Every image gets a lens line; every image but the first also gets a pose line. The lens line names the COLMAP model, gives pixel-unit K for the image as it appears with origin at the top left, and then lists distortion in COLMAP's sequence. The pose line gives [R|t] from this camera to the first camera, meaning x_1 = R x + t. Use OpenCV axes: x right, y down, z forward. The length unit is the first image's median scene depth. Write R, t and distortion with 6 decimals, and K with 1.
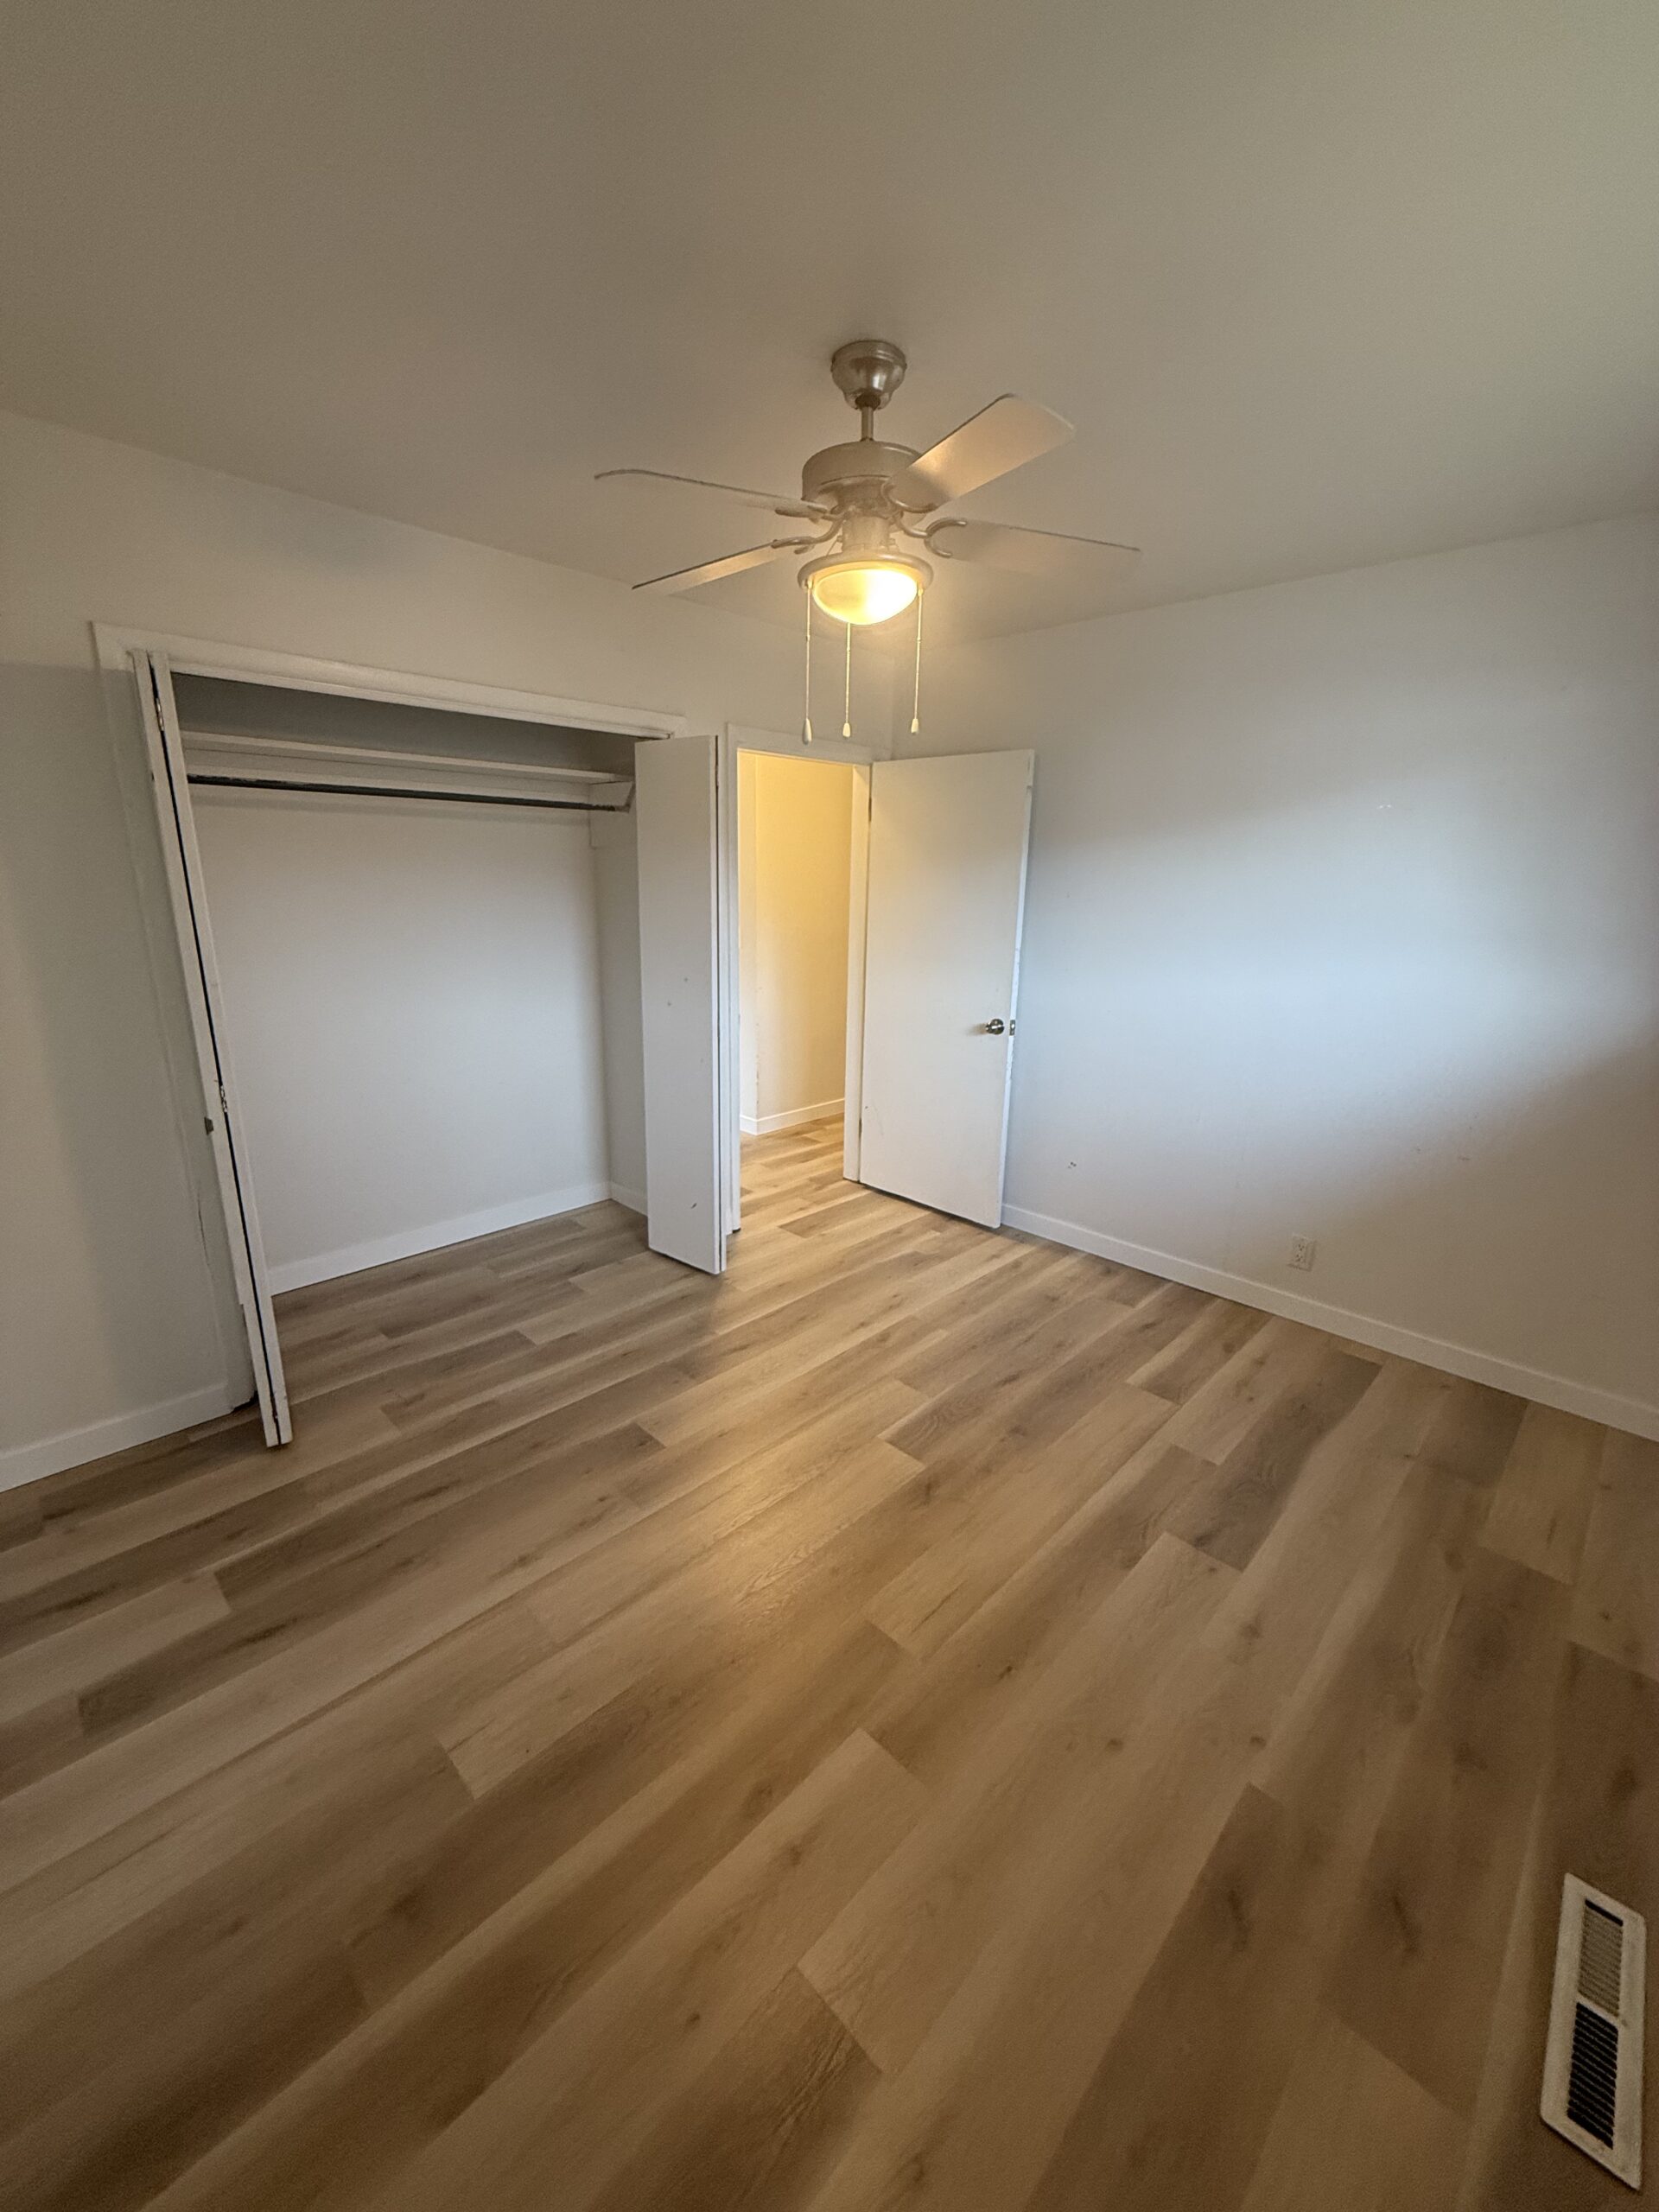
lens RADIAL K [[879.4, 0, 829.0], [0, 879.4, 1106.9], [0, 0, 1]] dist [0.000372, -0.000384]
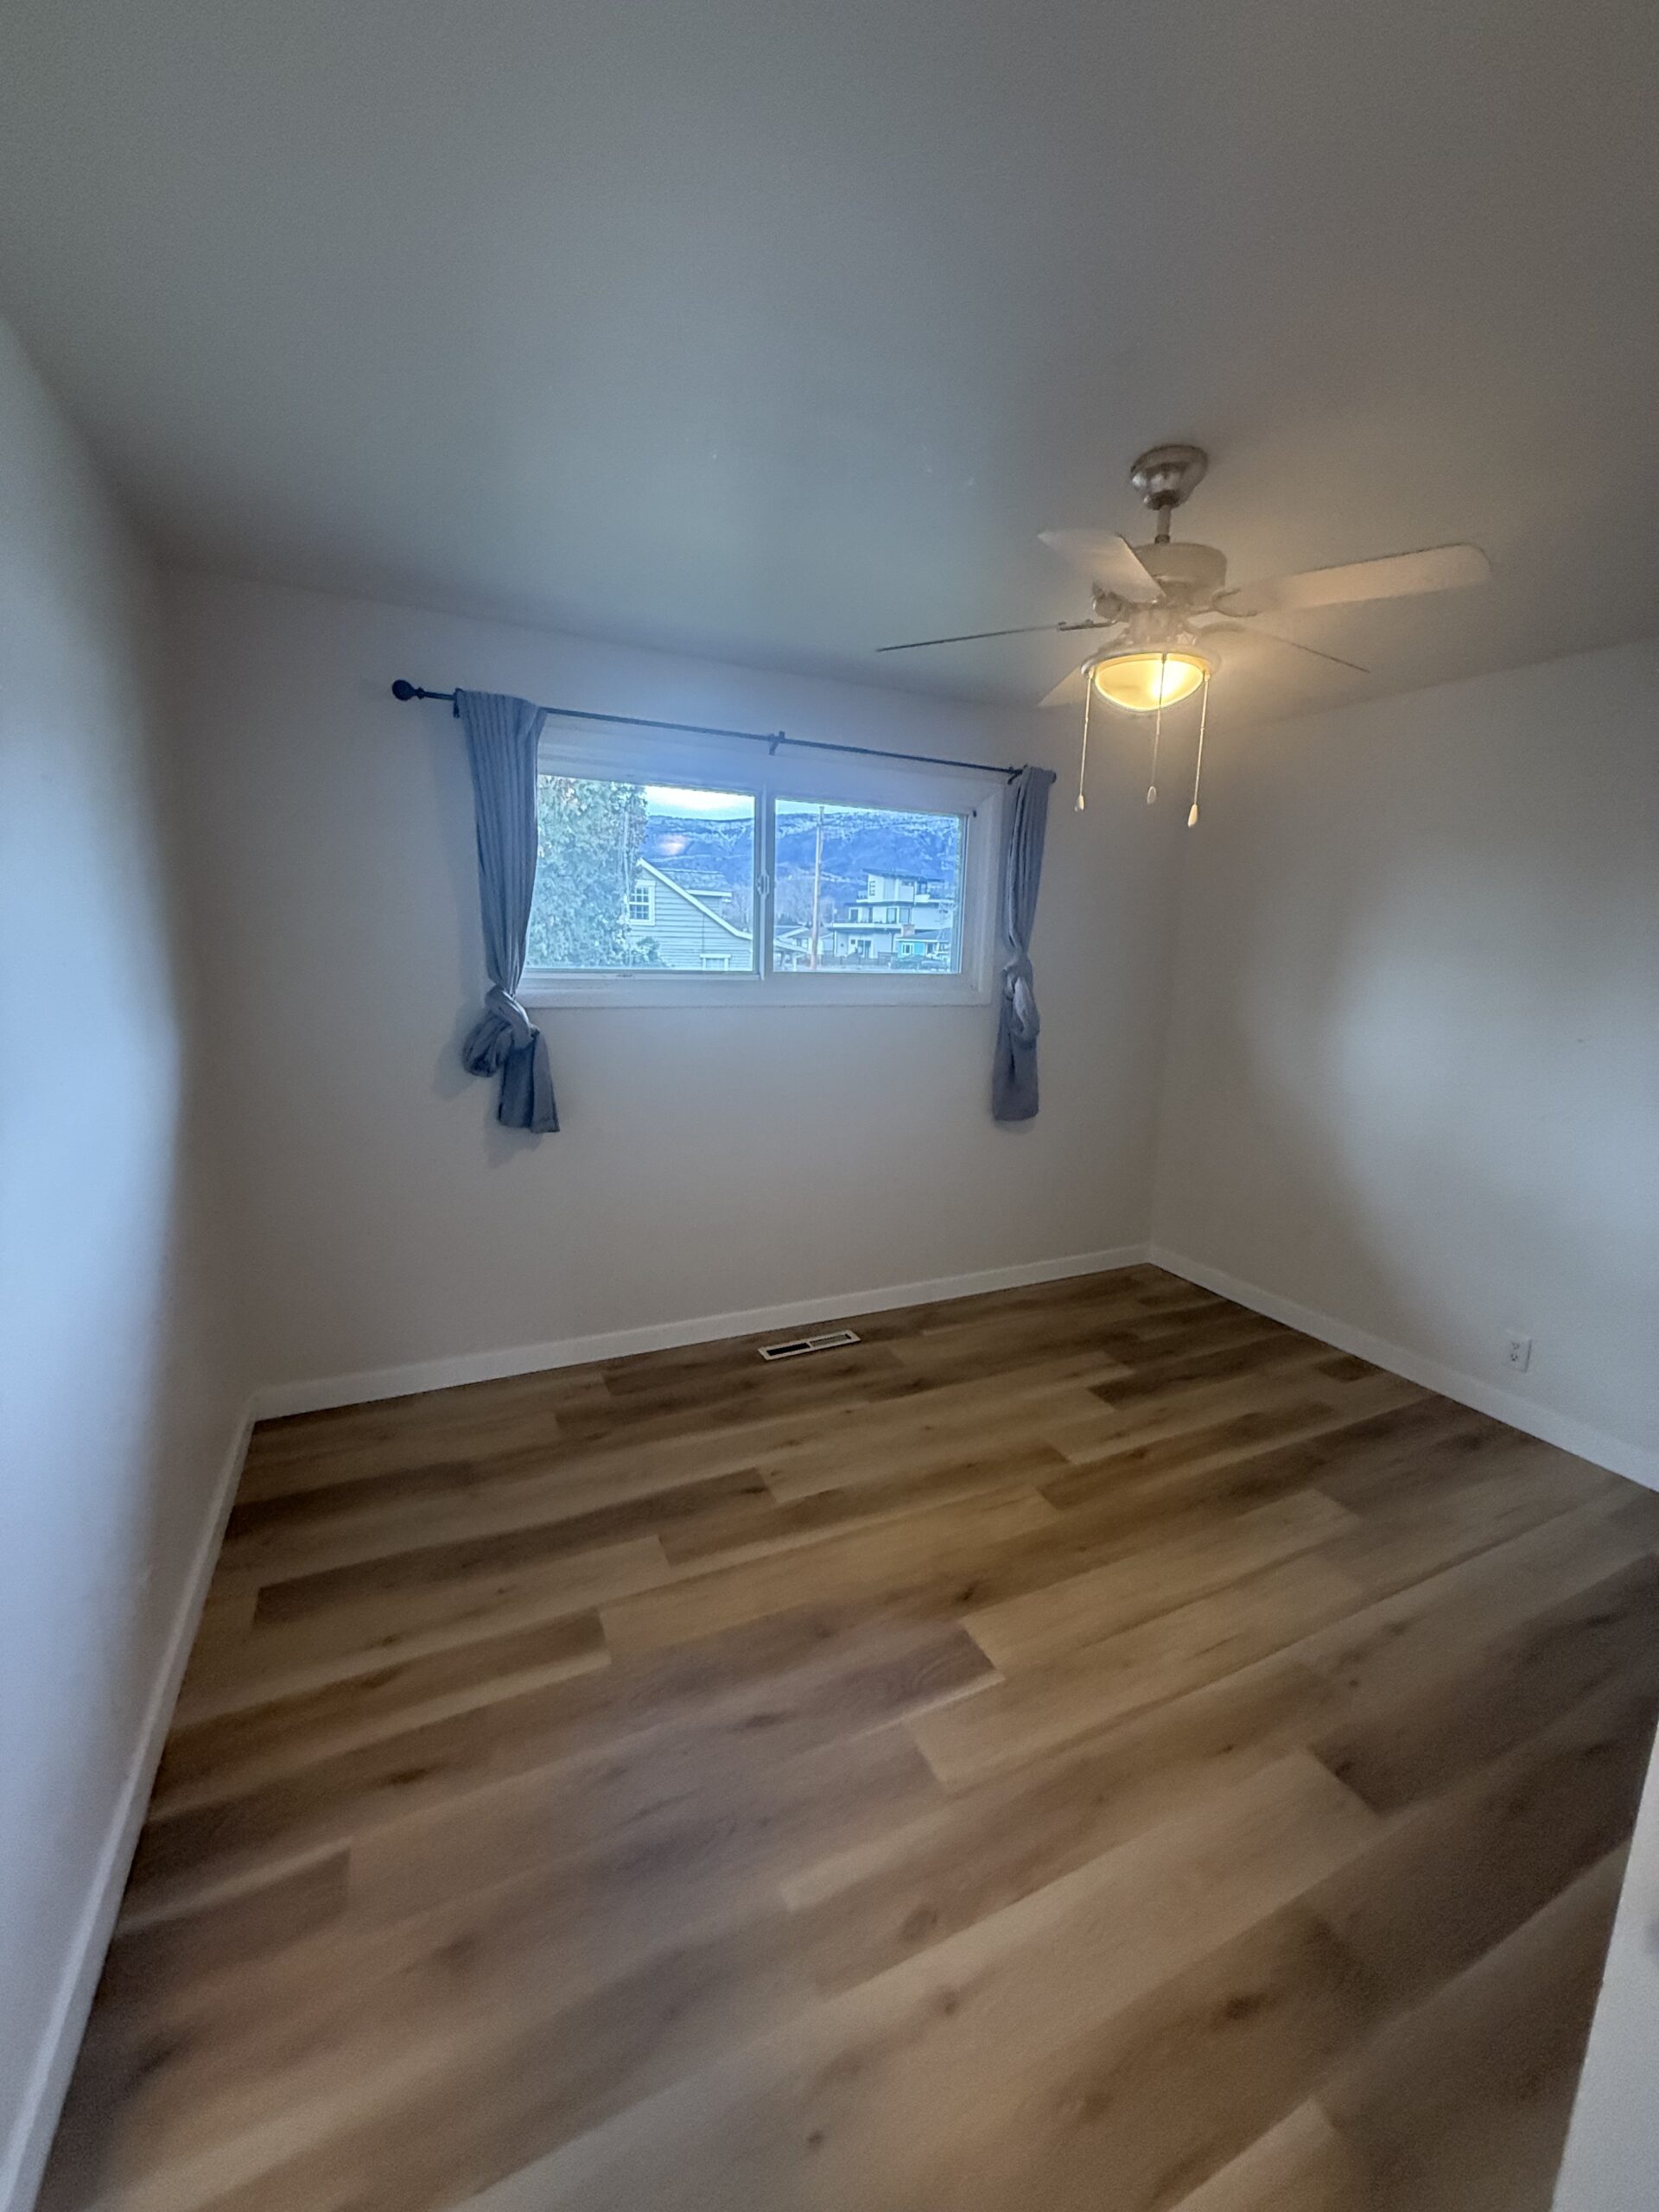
lens RADIAL K [[879.4, 0, 826.4], [0, 879.4, 1101.8], [0, 0, 1]] dist [0.000372, -0.000384]
pose [[-0.936789, -0.110526, 0.331979, 0.000922], [0.043575, 0.904558, 0.424117, -0.410620], [-0.347171, 0.411774, -0.842564, 1.501848]]
